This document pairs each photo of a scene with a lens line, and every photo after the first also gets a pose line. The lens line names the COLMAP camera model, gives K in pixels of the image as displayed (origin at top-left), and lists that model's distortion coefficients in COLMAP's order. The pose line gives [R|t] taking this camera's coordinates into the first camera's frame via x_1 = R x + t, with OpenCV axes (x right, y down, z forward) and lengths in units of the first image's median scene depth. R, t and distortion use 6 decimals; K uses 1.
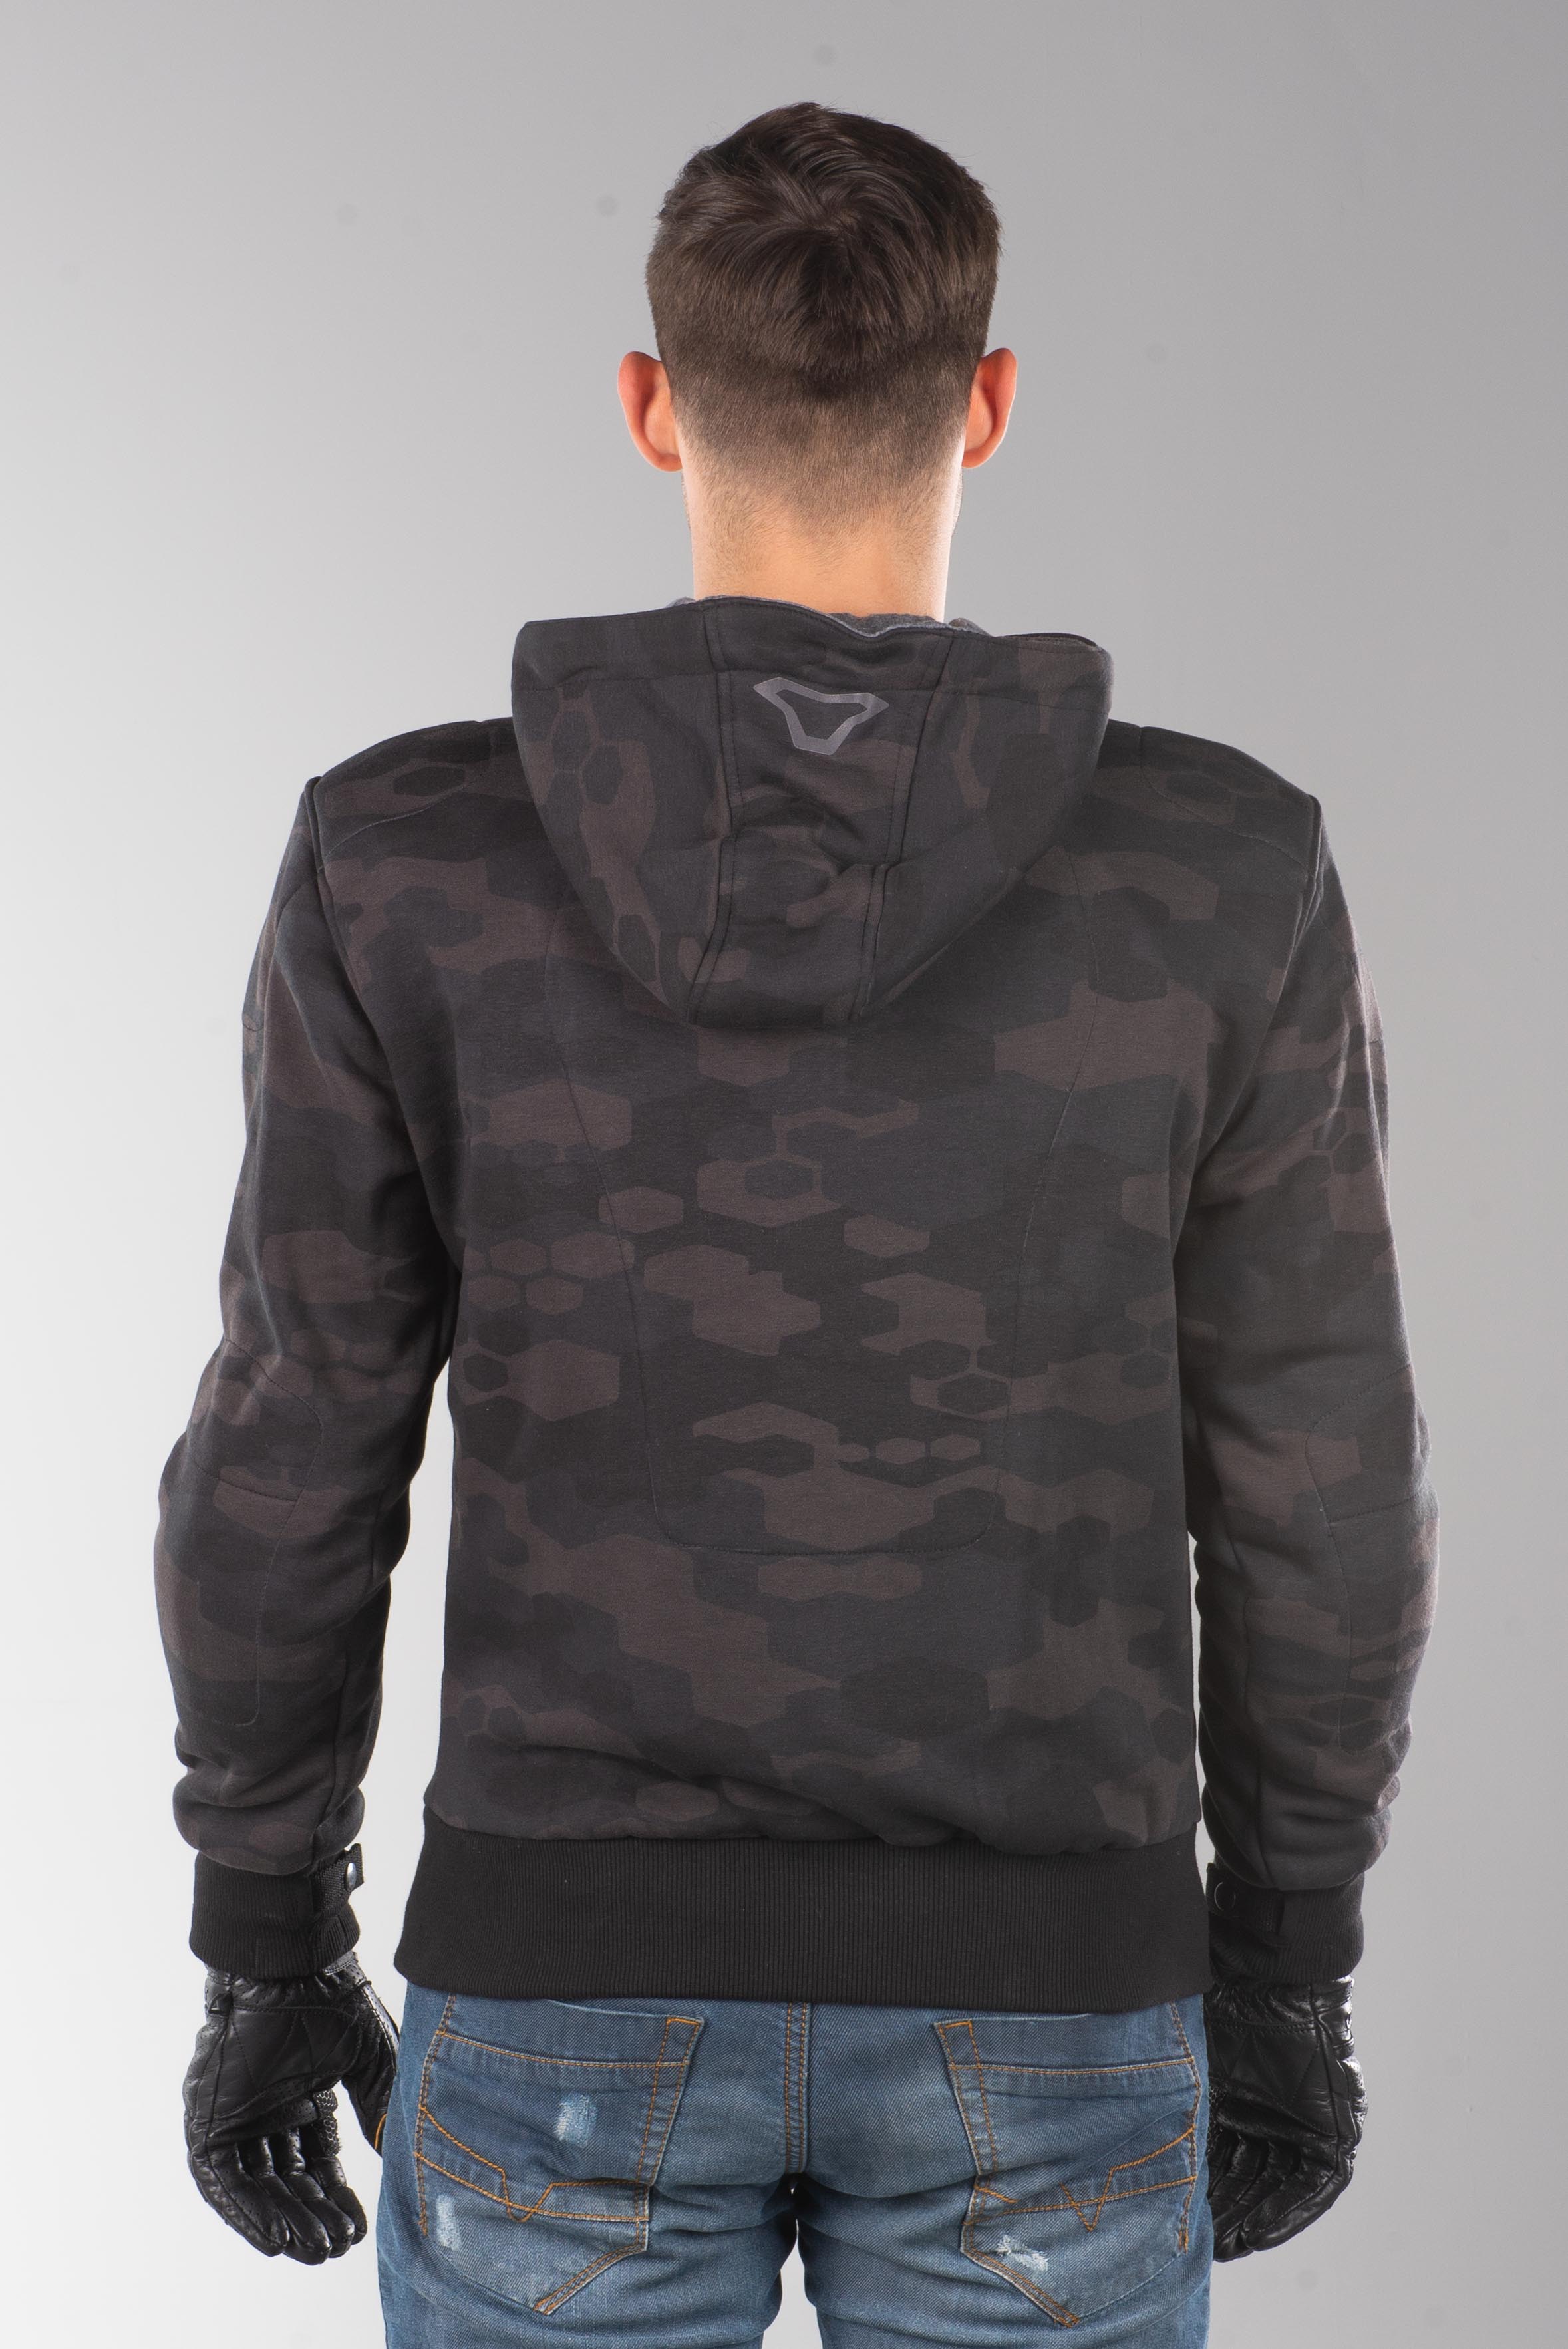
lens RADIAL K [[4772.1, 0, 784.0], [0, 4772.1, 1174.5], [0, 0, 1]] dist [-1.023831, 16.150124]
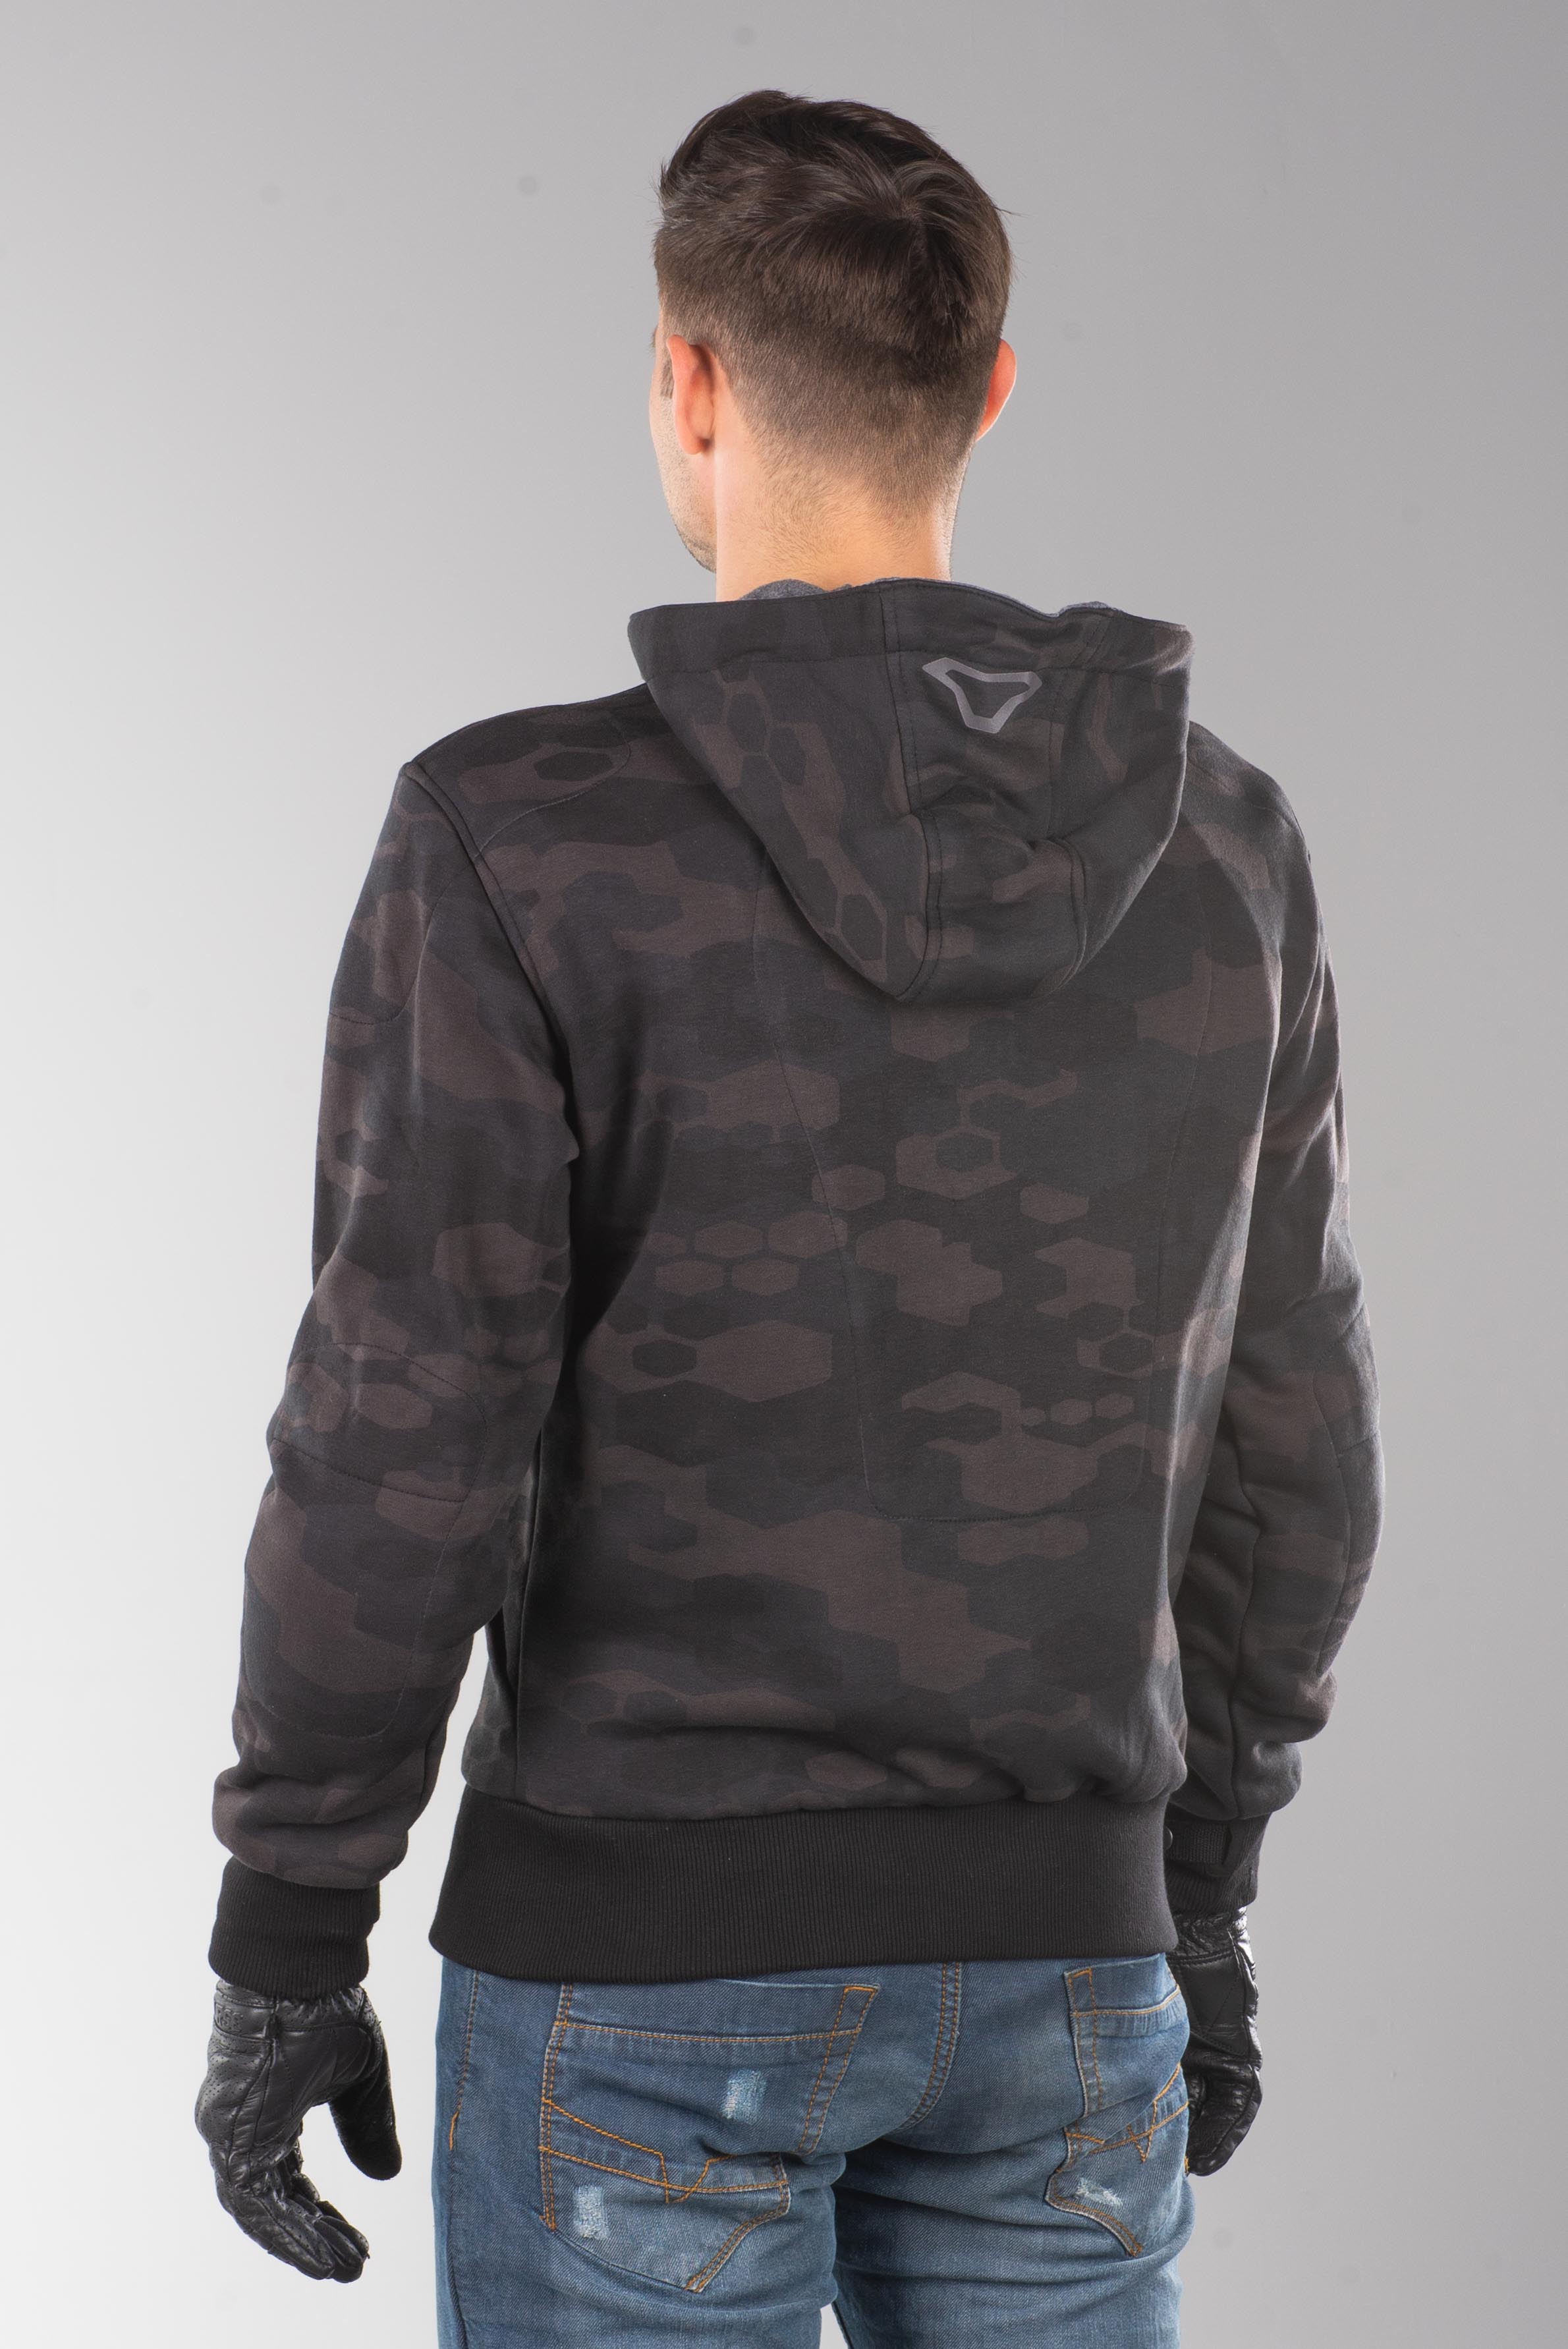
lens RADIAL K [[4755.0, 0, 778.3], [0, 4755.0, 1147.5], [0, 0, 1]] dist [-1.040415, 16.268071]
pose [[0.971008, -0.039684, 0.235730, -0.276049], [0.039905, 0.999196, 0.003832, -0.005292], [-0.235693, 0.005686, 0.971811, 0.026069]]
